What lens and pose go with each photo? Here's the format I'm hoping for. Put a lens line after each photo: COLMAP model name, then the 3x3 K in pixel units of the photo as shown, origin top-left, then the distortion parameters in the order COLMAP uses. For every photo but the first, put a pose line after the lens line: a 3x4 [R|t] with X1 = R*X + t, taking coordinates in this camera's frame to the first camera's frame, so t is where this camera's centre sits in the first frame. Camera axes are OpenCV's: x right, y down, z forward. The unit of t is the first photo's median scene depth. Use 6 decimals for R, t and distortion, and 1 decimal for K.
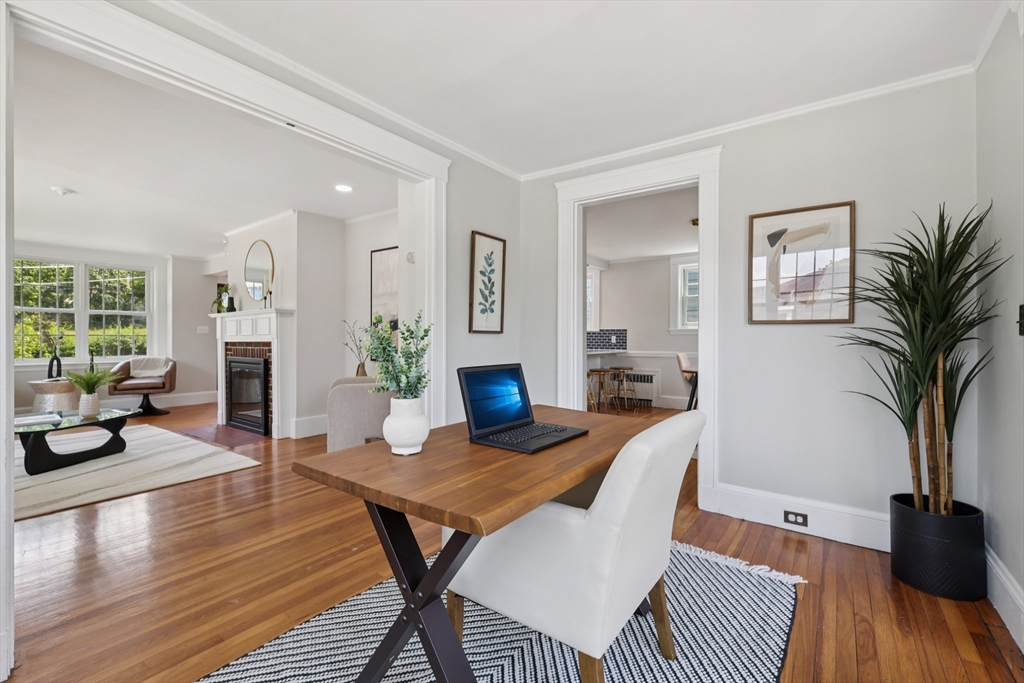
lens RADIAL K [[444.6, 0, 513.3], [0, 444.6, 341.0], [0, 0, 1]] dist [0.000716, -0.000005]
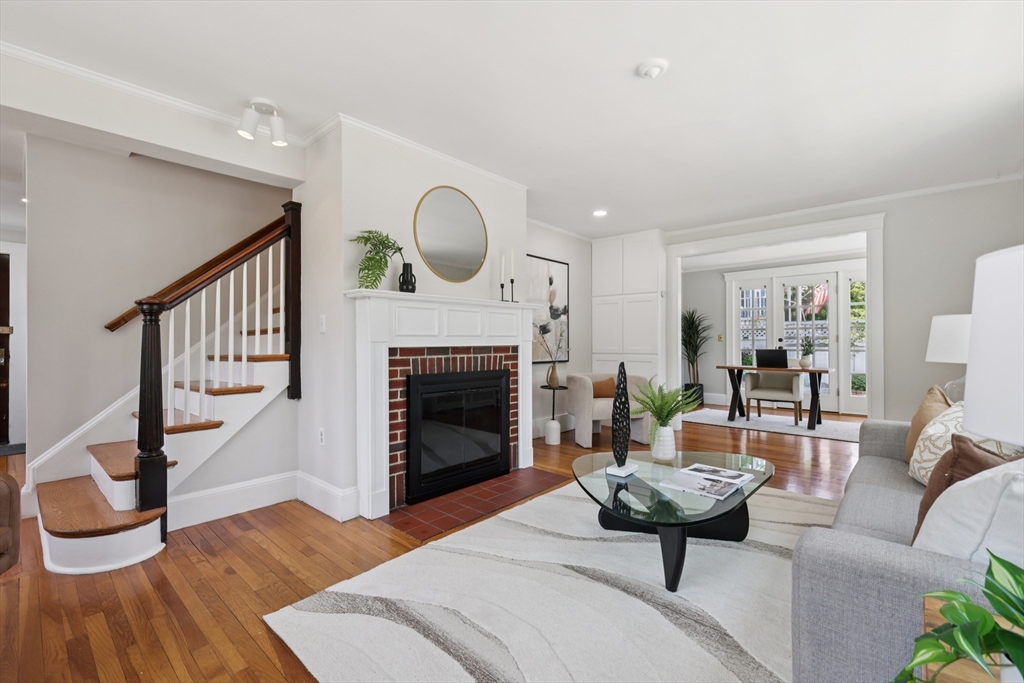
lens RADIAL K [[444.6, 0, 512.7], [0, 444.6, 341.7], [0, 0, 1]] dist [0.000716, -0.000005]
pose [[0.104074, 0.004584, 0.994559, -2.496454], [0.000474, 0.999989, -0.004659, -0.005078], [-0.994569, 0.000956, 0.104071, 1.776606]]
